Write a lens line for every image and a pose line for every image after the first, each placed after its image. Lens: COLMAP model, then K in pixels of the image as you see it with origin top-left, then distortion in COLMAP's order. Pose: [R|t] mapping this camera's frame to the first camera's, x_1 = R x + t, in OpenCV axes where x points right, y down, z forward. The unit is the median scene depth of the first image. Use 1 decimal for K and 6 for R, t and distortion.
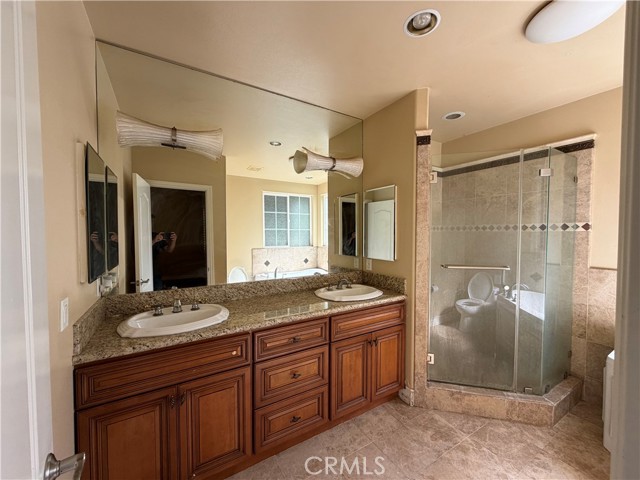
lens RADIAL K [[253.8, 0, 318.2], [0, 253.8, 239.6], [0, 0, 1]] dist [0.000027, -0.000282]
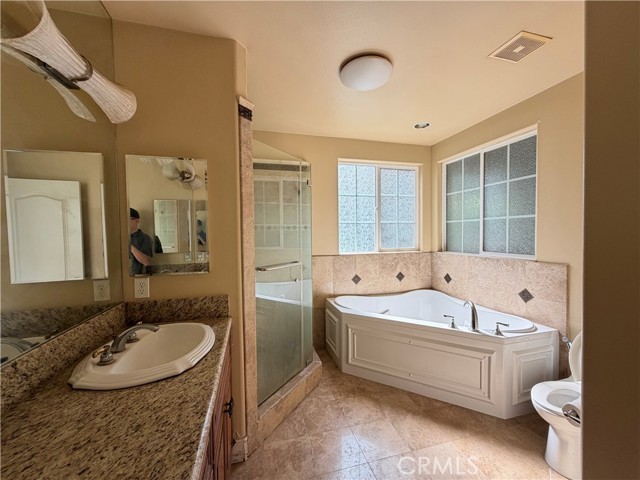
lens RADIAL K [[253.8, 0, 318.1], [0, 253.8, 240.0], [0, 0, 1]] dist [0.000027, -0.000282]
pose [[0.281861, -0.028223, 0.959040, -0.282829], [0.038452, 0.999096, 0.018100, -0.003870], [-0.958684, 0.031776, 0.282692, 0.568714]]
